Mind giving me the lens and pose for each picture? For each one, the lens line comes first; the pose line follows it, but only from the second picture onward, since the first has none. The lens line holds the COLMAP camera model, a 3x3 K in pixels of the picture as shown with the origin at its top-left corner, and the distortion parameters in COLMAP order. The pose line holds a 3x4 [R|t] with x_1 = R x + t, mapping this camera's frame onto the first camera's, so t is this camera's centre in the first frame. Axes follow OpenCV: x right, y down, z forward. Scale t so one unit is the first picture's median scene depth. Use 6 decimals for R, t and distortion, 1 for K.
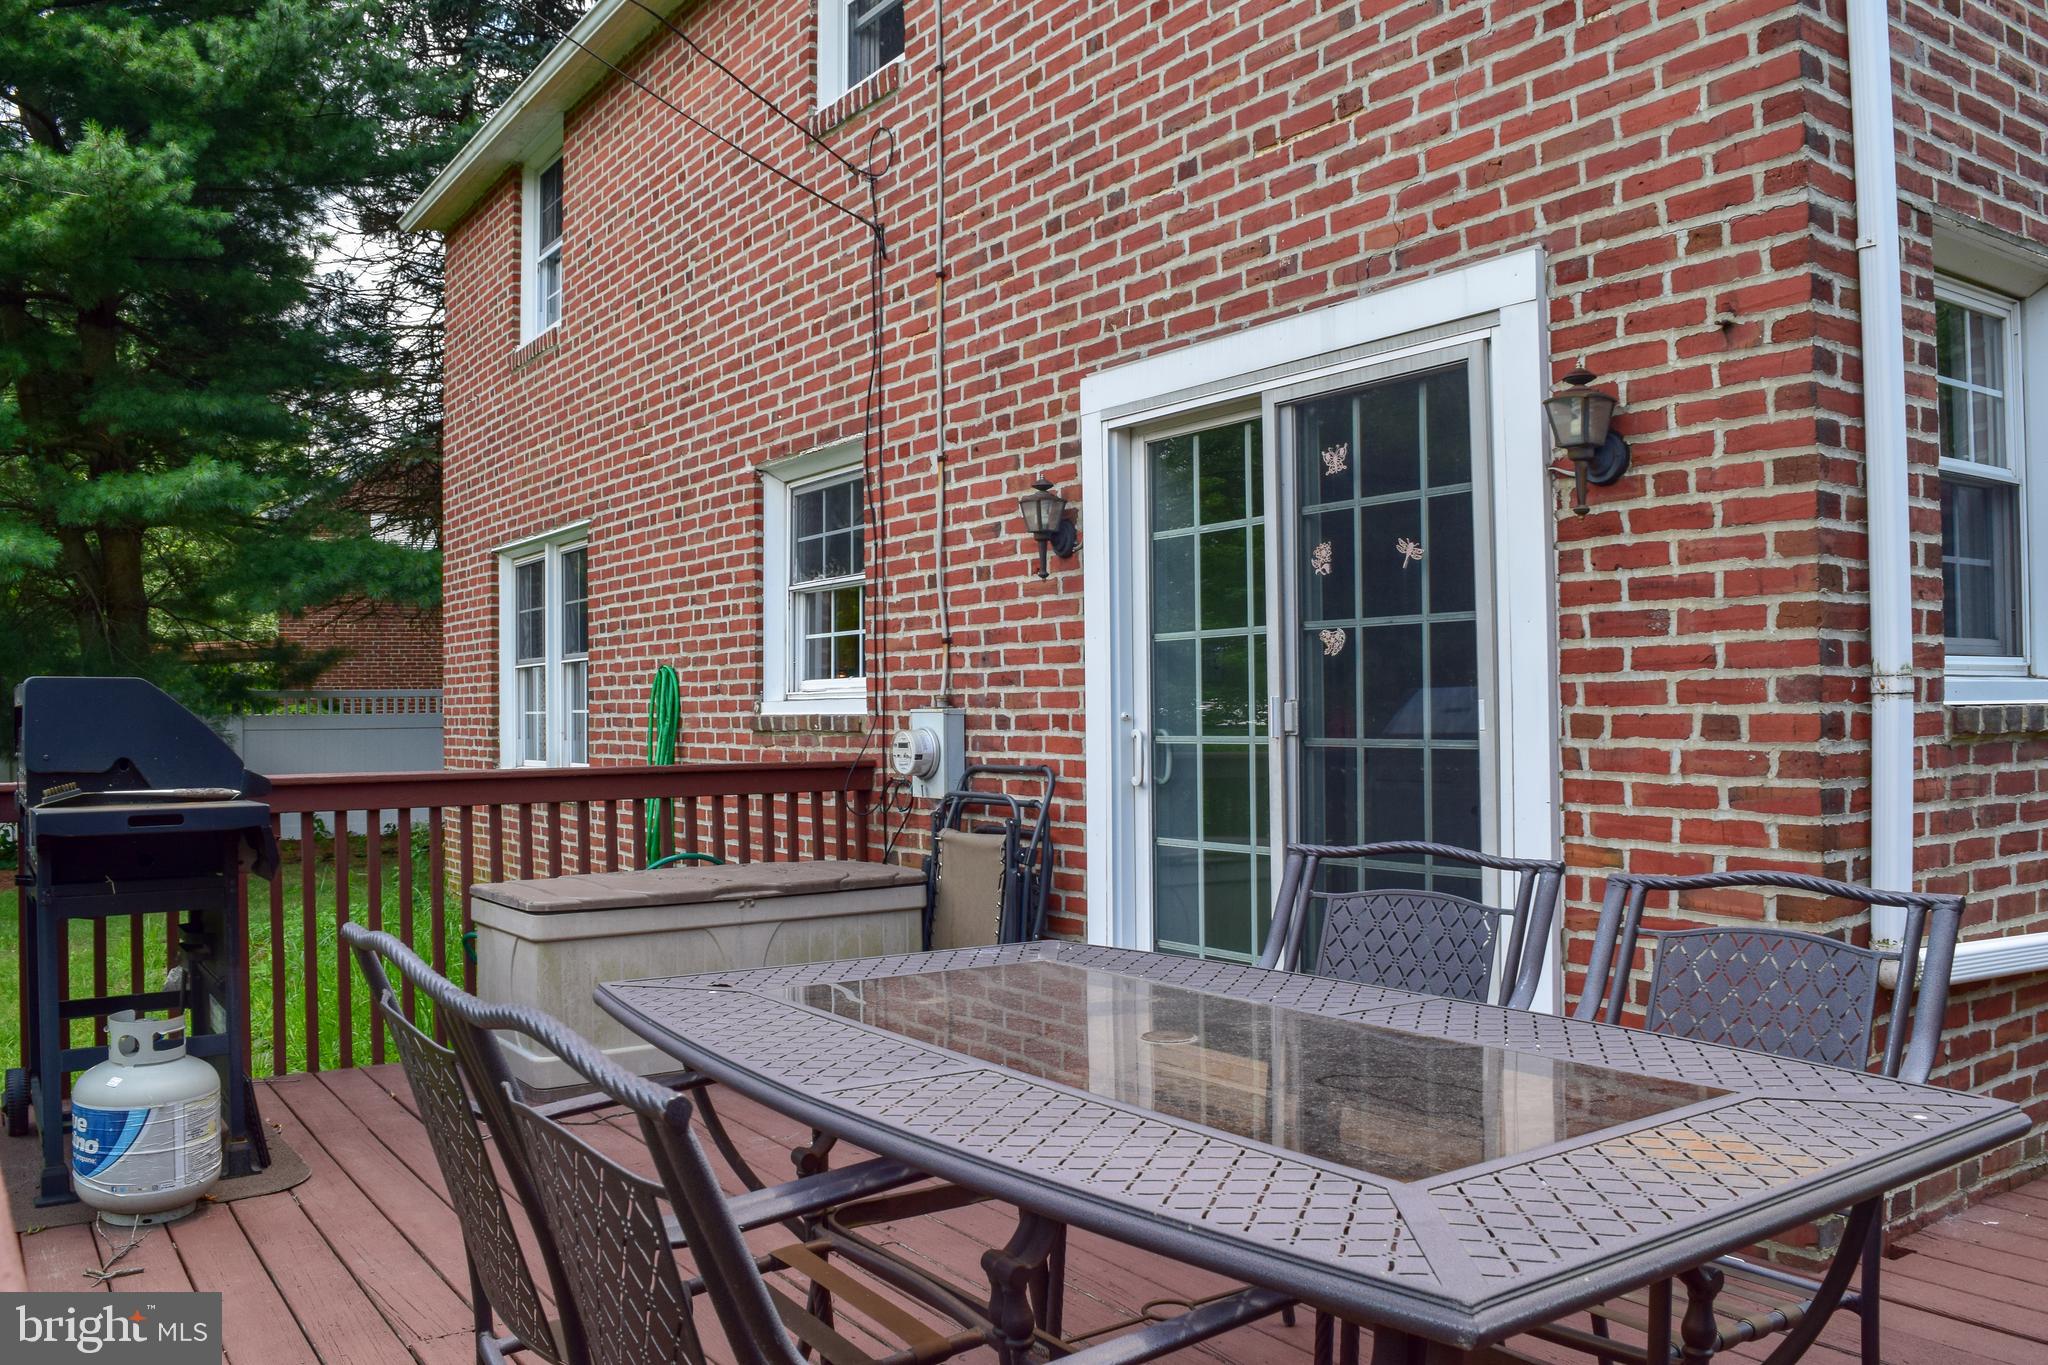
lens RADIAL K [[1633.2, 0, 1011.7], [0, 1633.2, 685.7], [0, 0, 1]] dist [-0.098130, 0.025922]
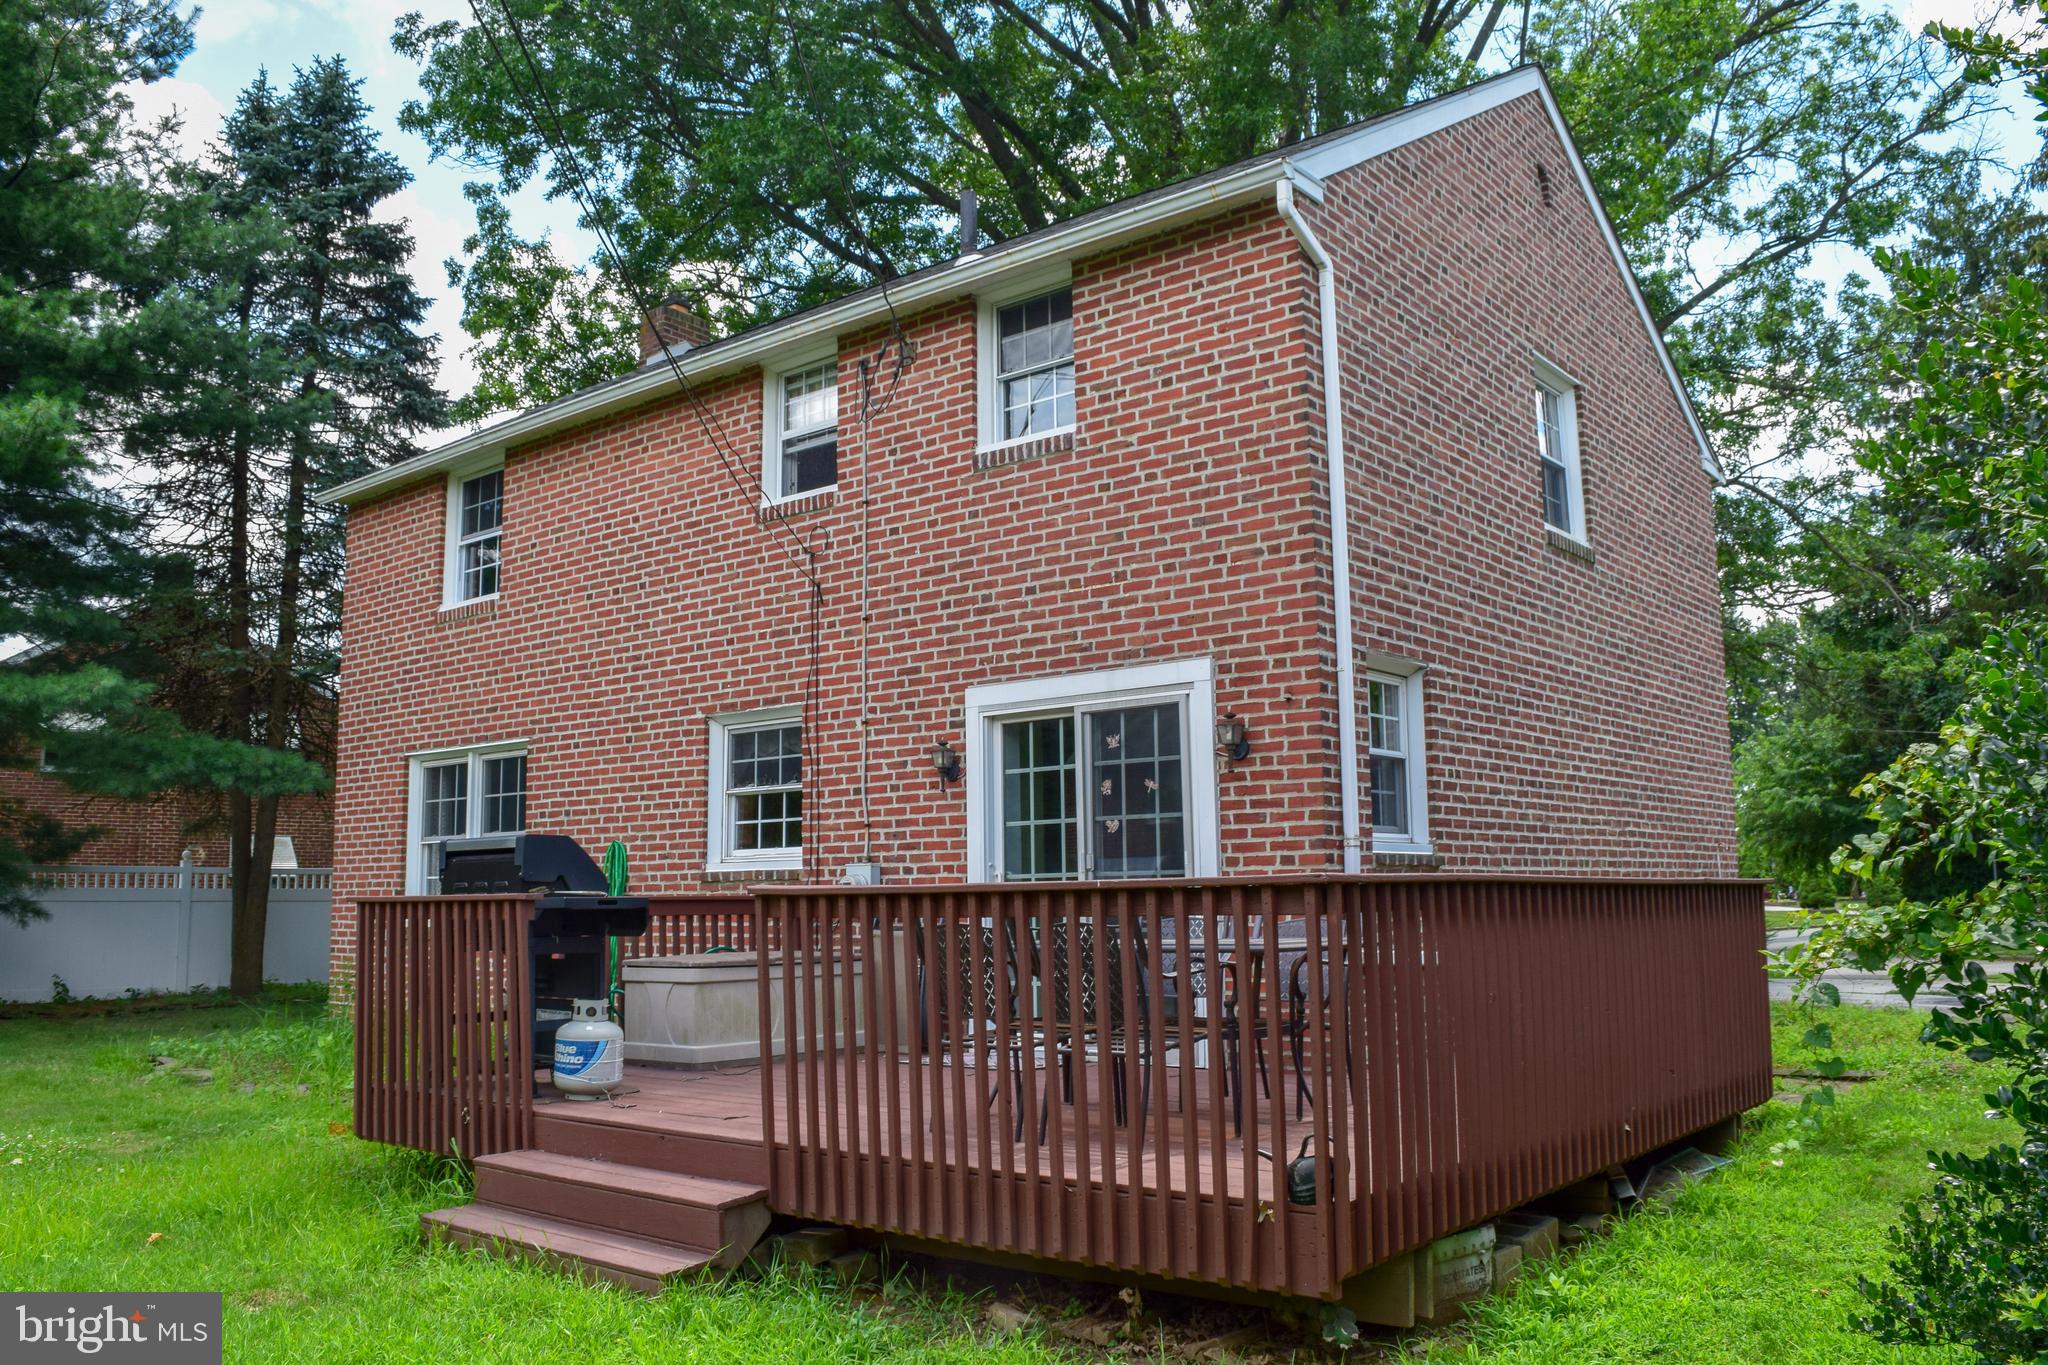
lens RADIAL K [[1633.2, 0, 1030.2], [0, 1633.2, 679.1], [0, 0, 1]] dist [-0.098130, 0.025922]
pose [[0.957212, 0.037185, 0.286987, -0.514021], [-0.001002, 0.992130, -0.125208, 0.048717], [-0.289385, 0.119564, 0.949716, -1.001876]]
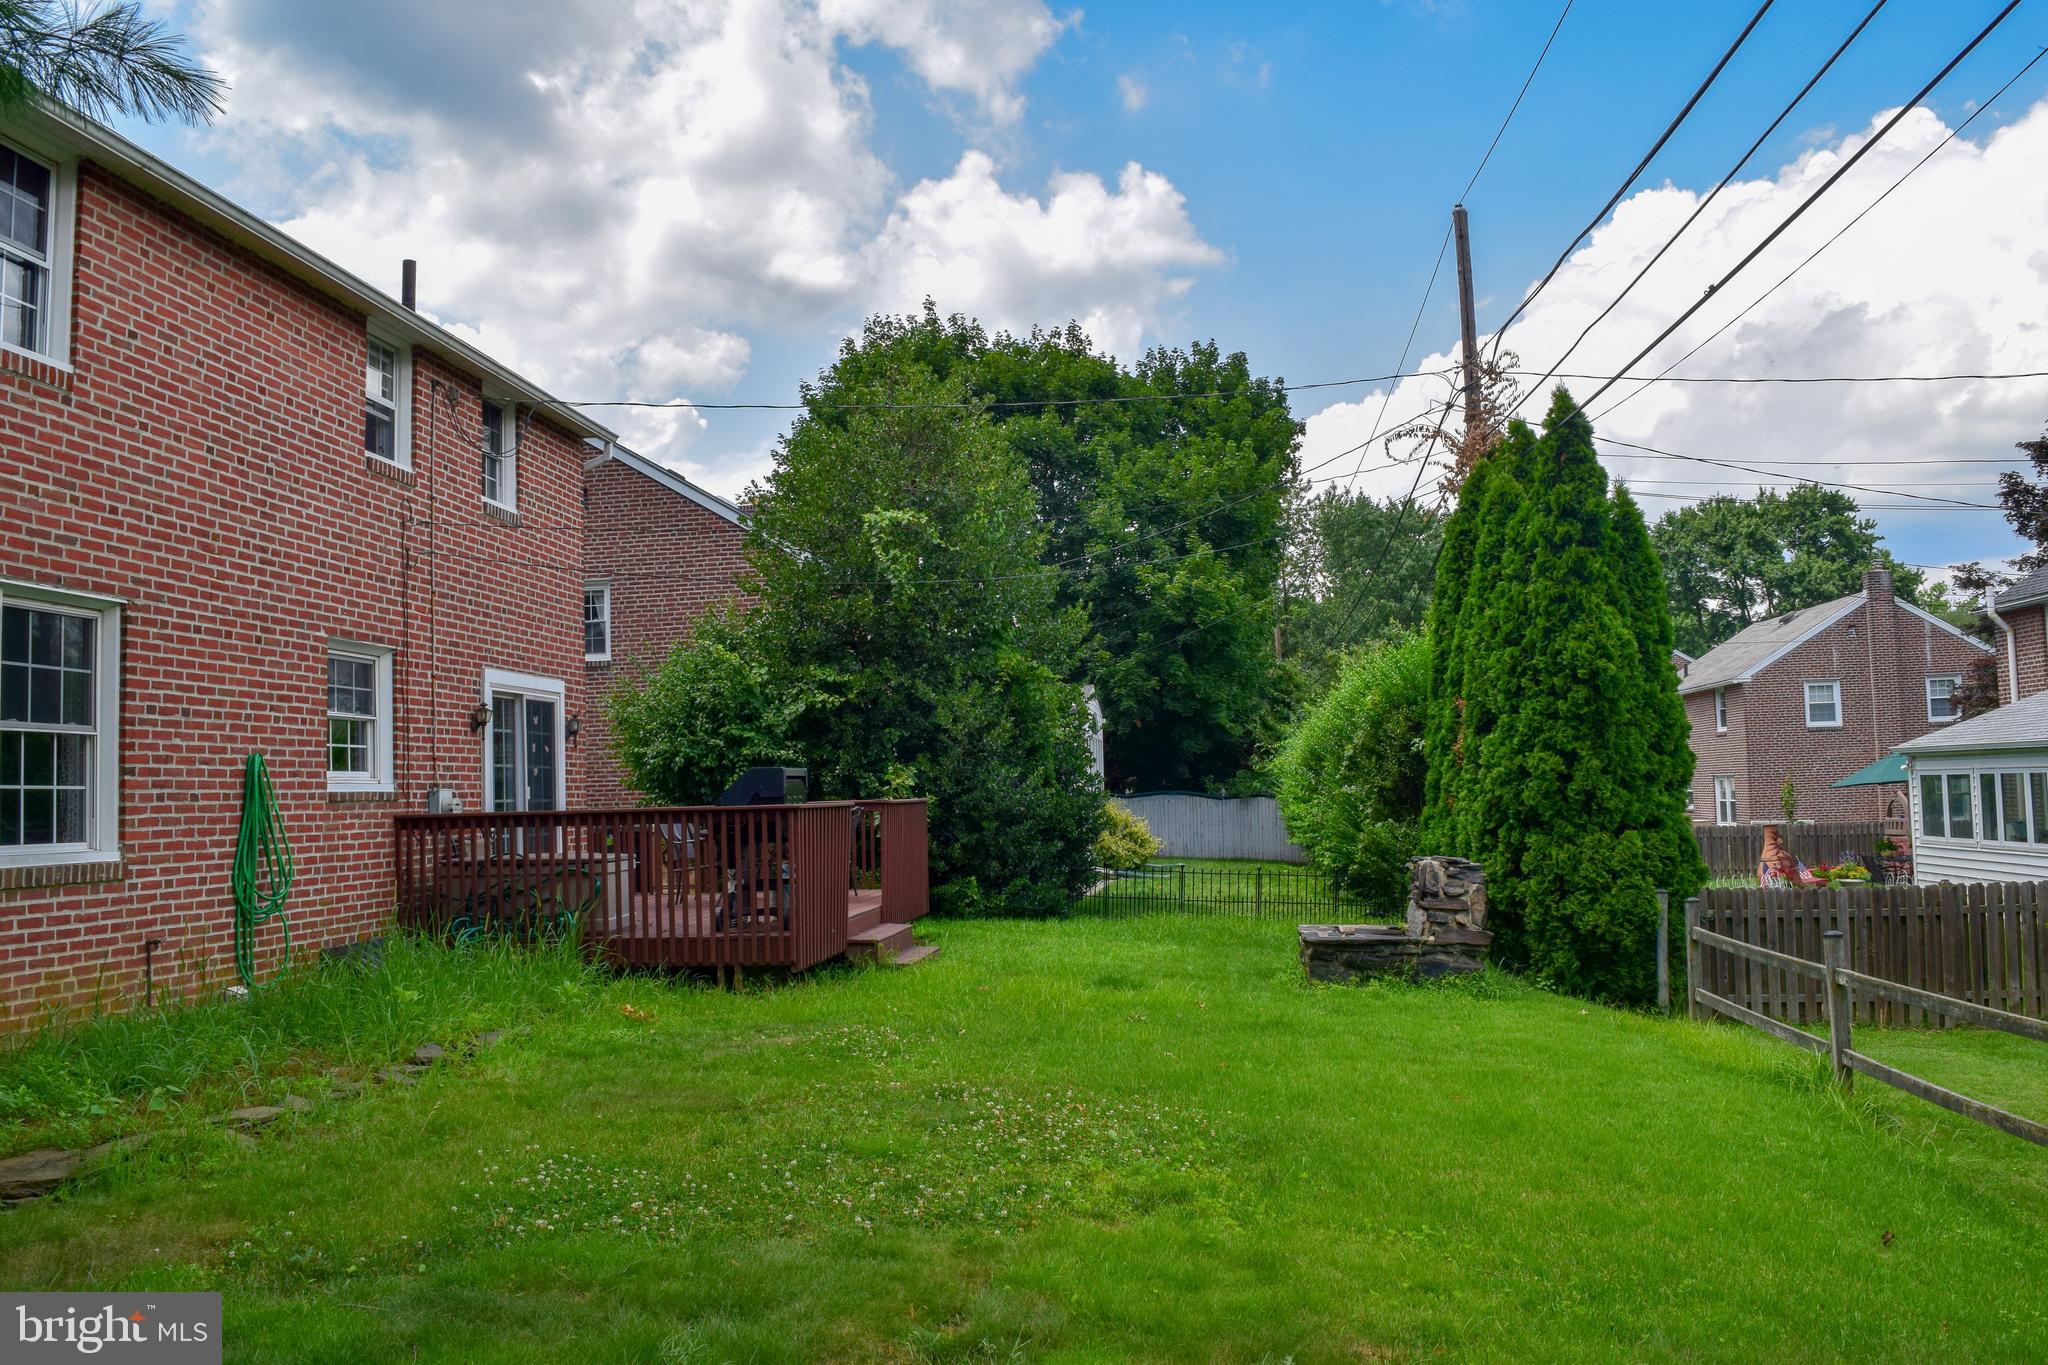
lens RADIAL K [[1633.2, 0, 1020.4], [0, 1633.2, 687.2], [0, 0, 1]] dist [-0.098130, 0.025922]
pose [[-0.757443, 0.065425, 0.649615, -2.788589], [0.014834, 0.996434, -0.083058, 0.093476], [-0.652733, -0.053276, -0.755713, 2.874319]]
